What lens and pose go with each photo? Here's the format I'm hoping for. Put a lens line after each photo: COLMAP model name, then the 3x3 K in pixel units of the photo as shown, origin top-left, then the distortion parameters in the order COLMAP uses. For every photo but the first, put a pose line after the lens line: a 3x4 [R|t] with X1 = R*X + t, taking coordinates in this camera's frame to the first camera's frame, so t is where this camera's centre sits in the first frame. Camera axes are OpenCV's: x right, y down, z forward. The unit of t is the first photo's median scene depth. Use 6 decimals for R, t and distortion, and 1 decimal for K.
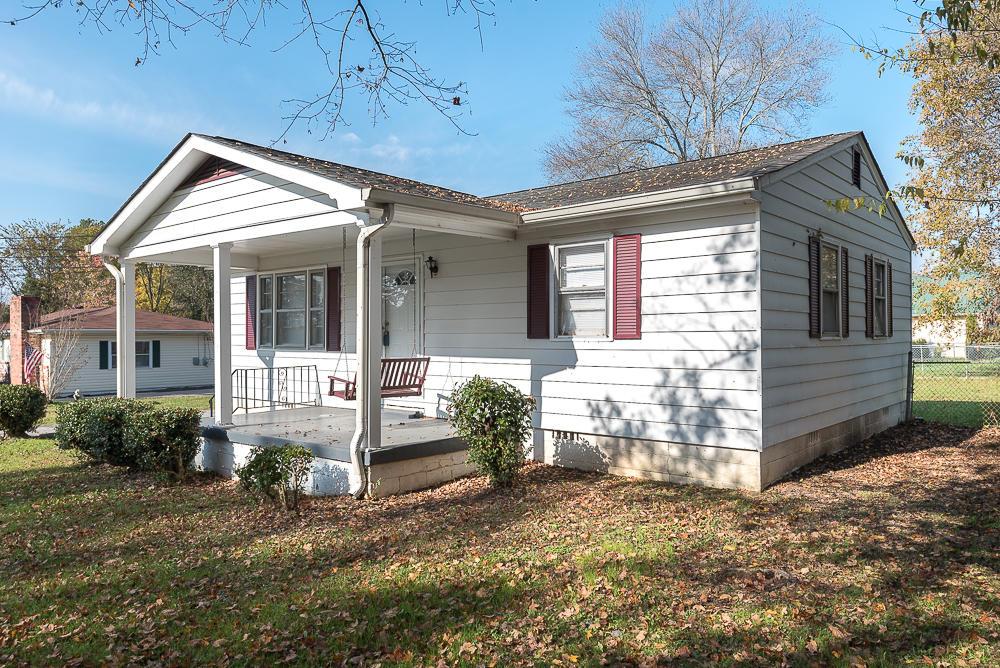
lens RADIAL K [[722.9, 0, 501.1], [0, 722.9, 310.7], [0, 0, 1]] dist [0.001451, 0.000002]
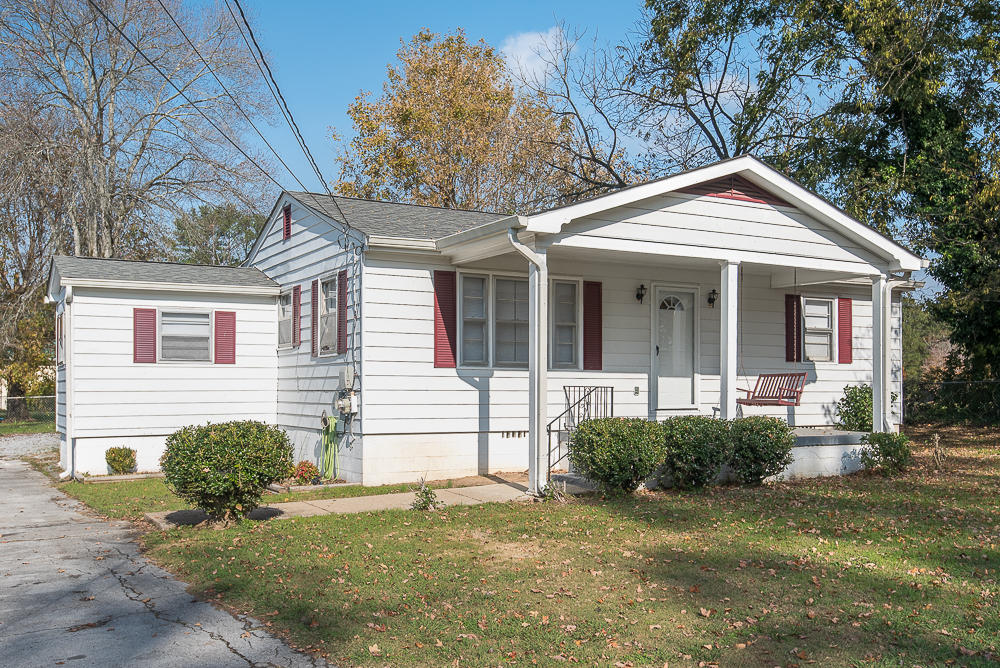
lens RADIAL K [[951.4, 0, 500.0], [0, 951.4, 334.0], [0, 0, 1]] dist [0.020062, 0.003534]
pose [[0.355364, 0.051604, 0.933303, -2.152753], [-0.043950, 0.998293, -0.038463, 0.092422], [-0.933694, -0.027351, 0.357025, 1.007340]]
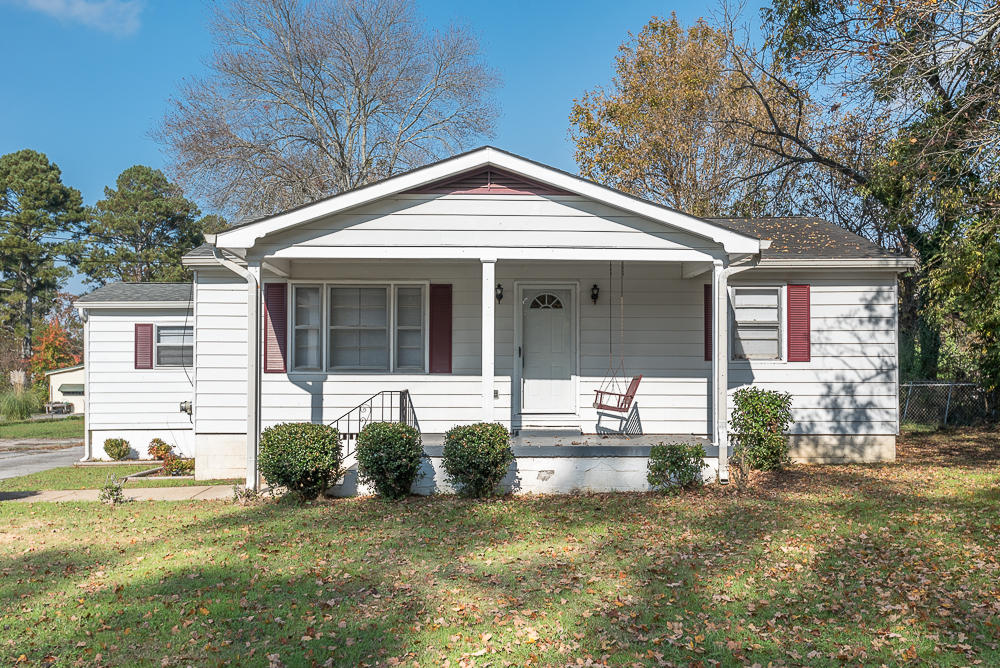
lens RADIAL K [[951.4, 0, 500.0], [0, 951.4, 334.0], [0, 0, 1]] dist [0.020062, 0.003534]
pose [[0.748824, 0.029734, 0.662102, -1.490051], [-0.028557, 0.999513, -0.012589, 0.026932], [-0.662154, -0.009481, 0.749308, 0.038706]]
